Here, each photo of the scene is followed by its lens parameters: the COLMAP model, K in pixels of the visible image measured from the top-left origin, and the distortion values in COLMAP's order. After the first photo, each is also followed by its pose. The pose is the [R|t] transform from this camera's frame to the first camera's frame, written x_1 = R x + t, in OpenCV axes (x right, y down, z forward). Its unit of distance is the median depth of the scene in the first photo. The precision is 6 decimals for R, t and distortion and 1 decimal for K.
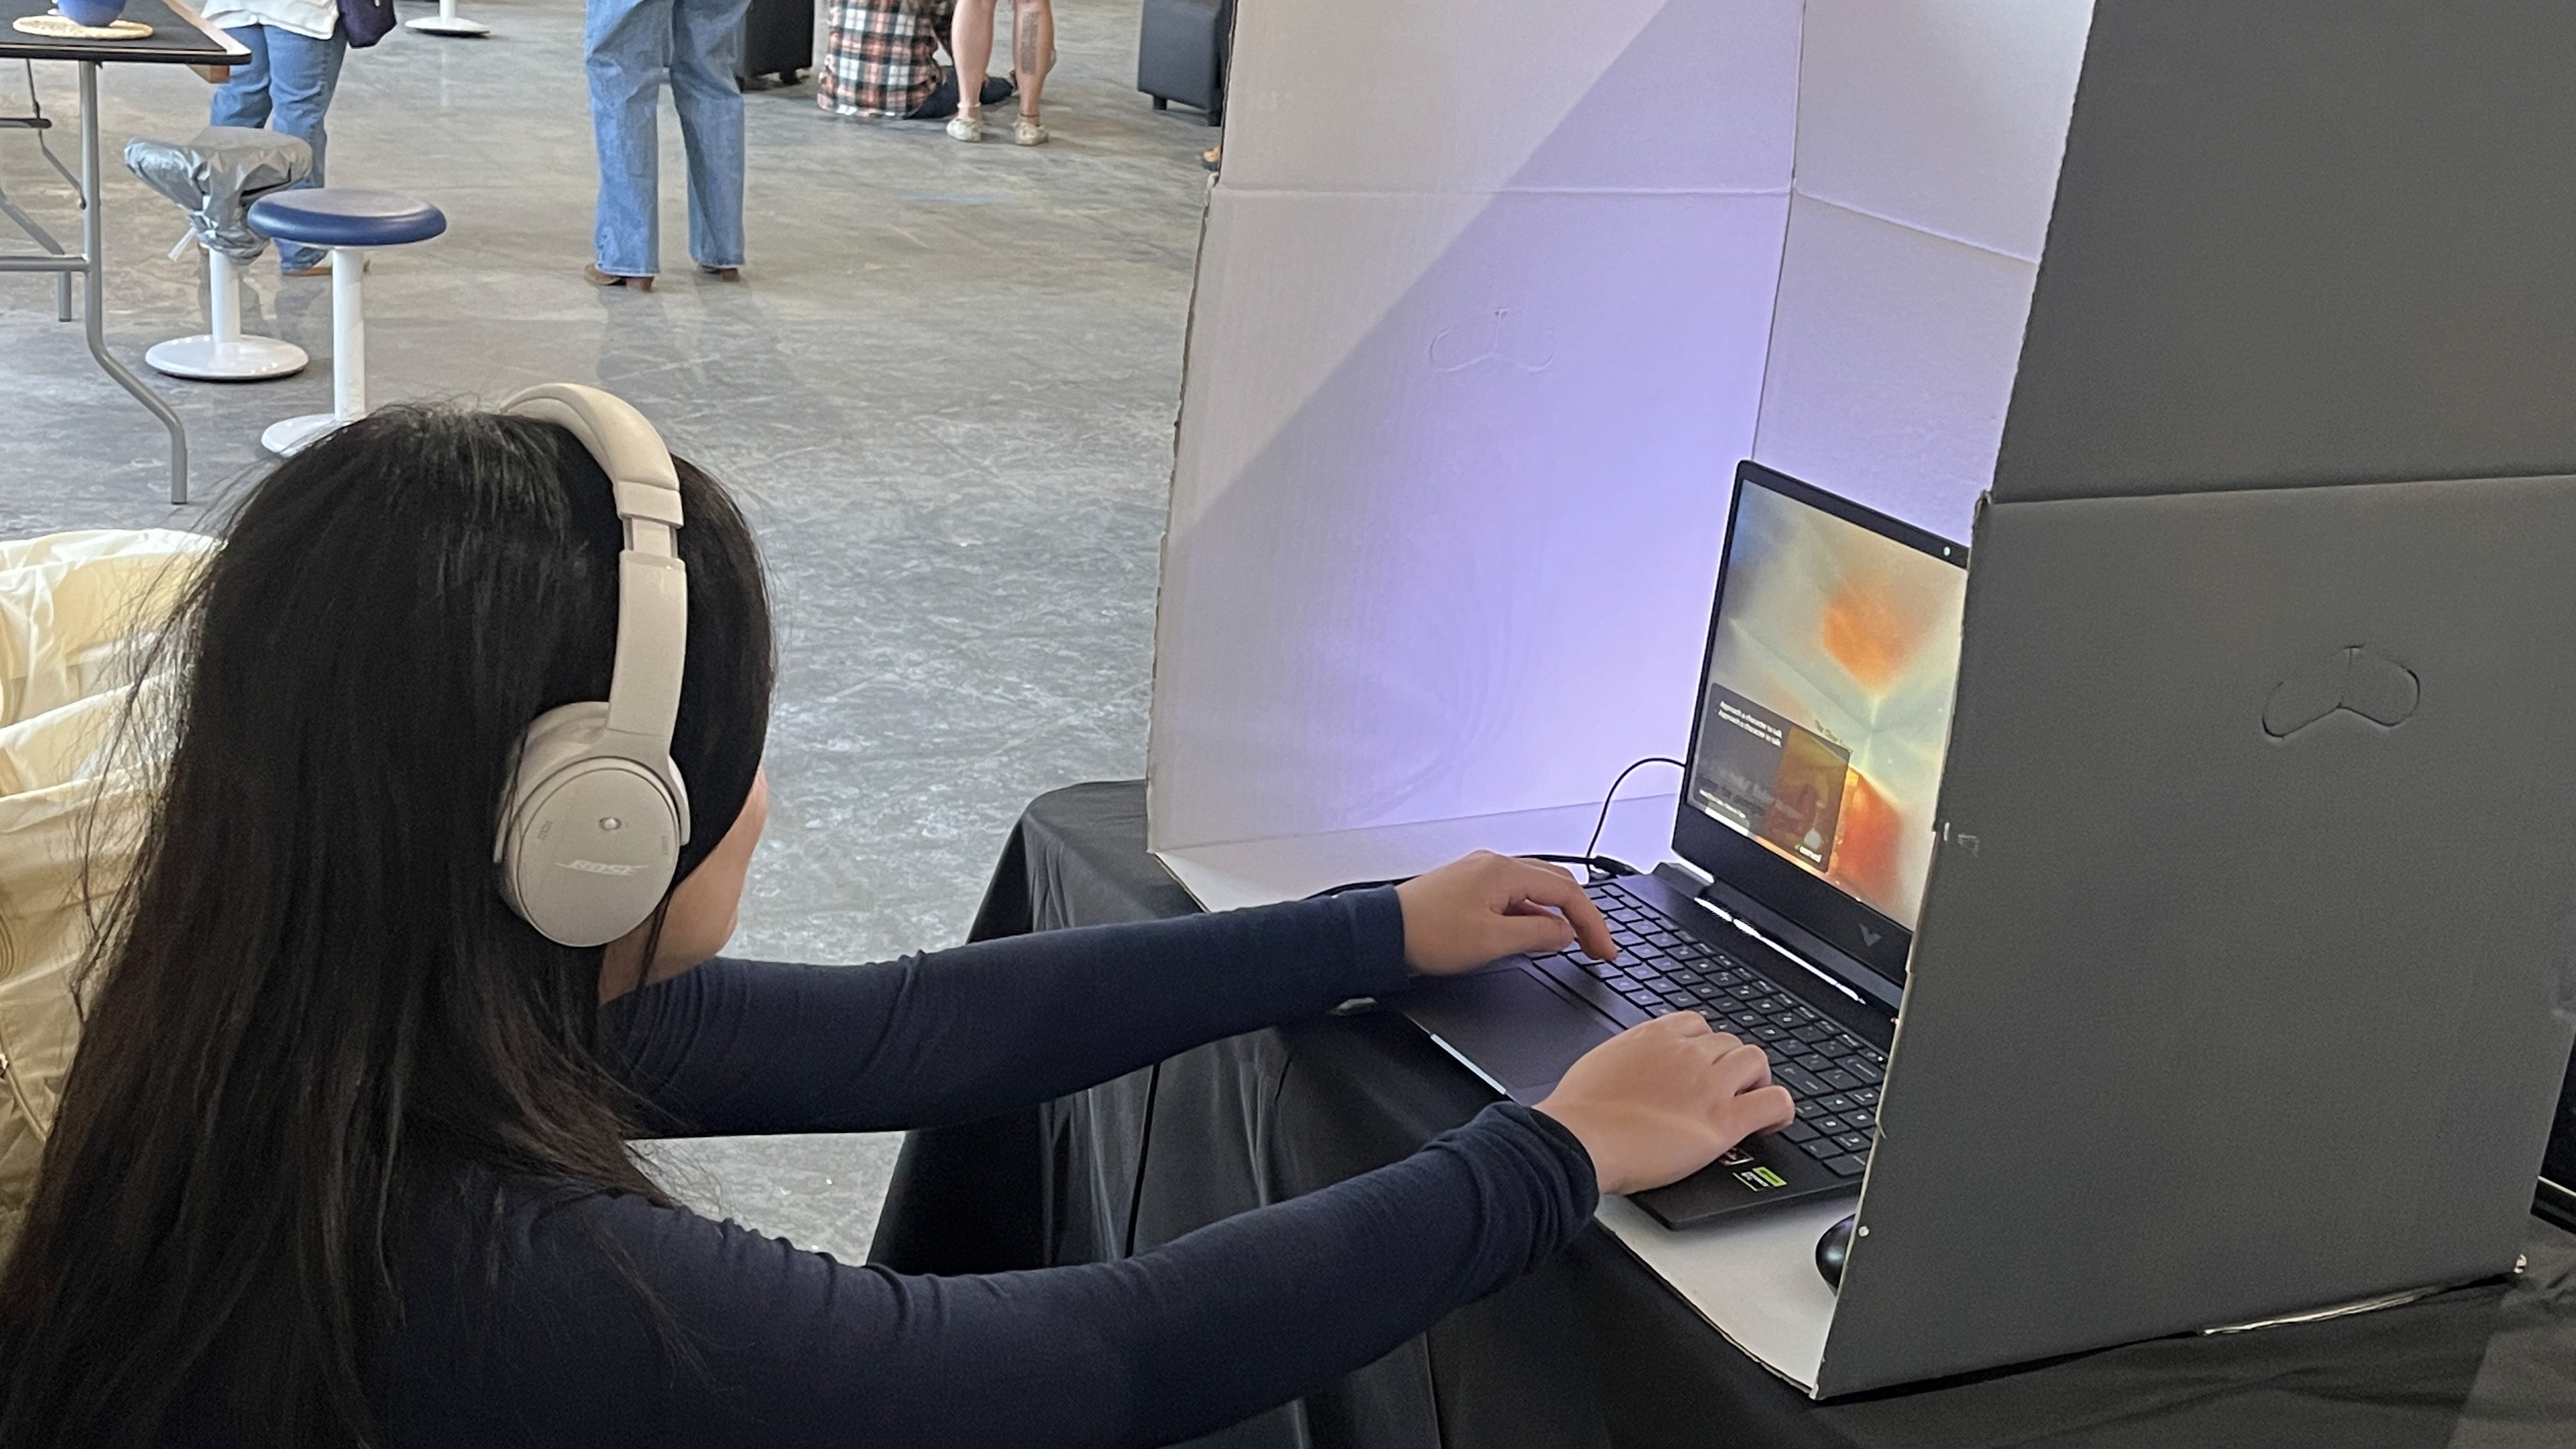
lens RADIAL K [[2874.4, 0, 1288.0], [0, 2874.4, 724.5], [0, 0, 1]] dist [0.244876, -0.873565]
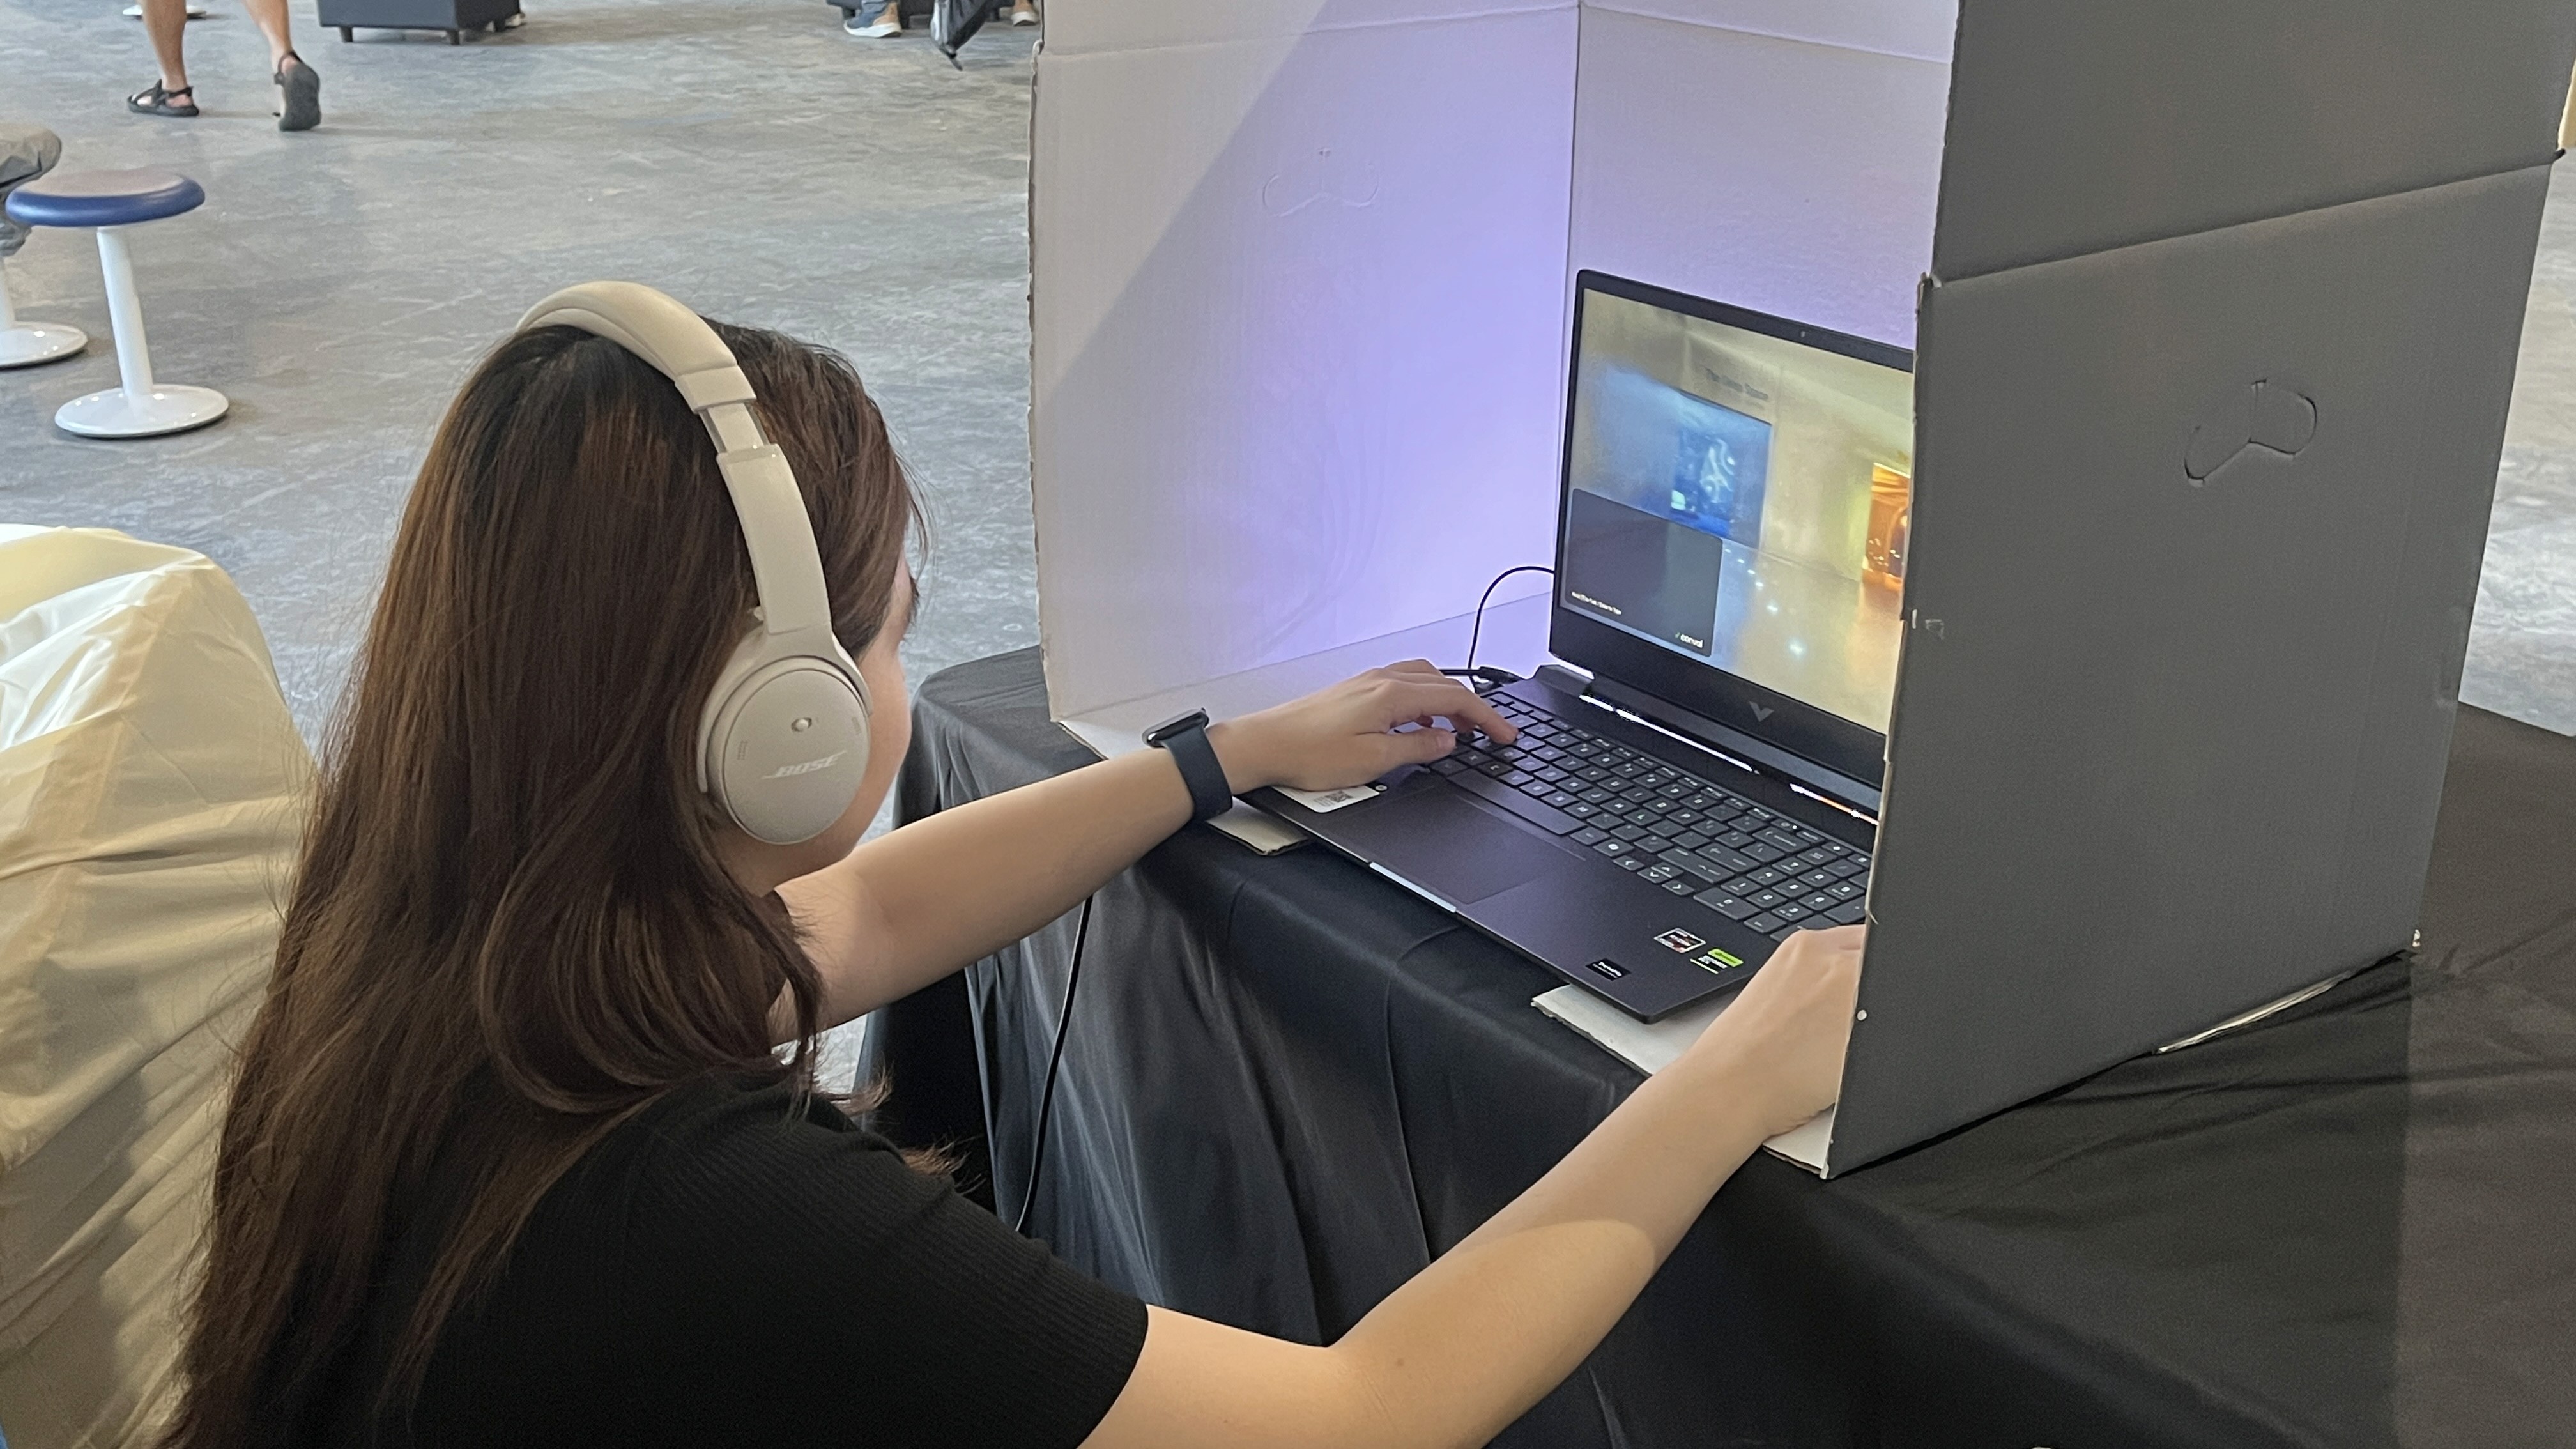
lens RADIAL K [[2514.6, 0, 1288.0], [0, 2514.6, 724.5], [0, 0, 1]] dist [0.111953, -0.180498]
pose [[0.986428, -0.132428, 0.097067, -0.052469], [0.125268, 0.989169, 0.076504, -0.012380], [-0.106147, -0.063306, 0.992333, 0.102752]]
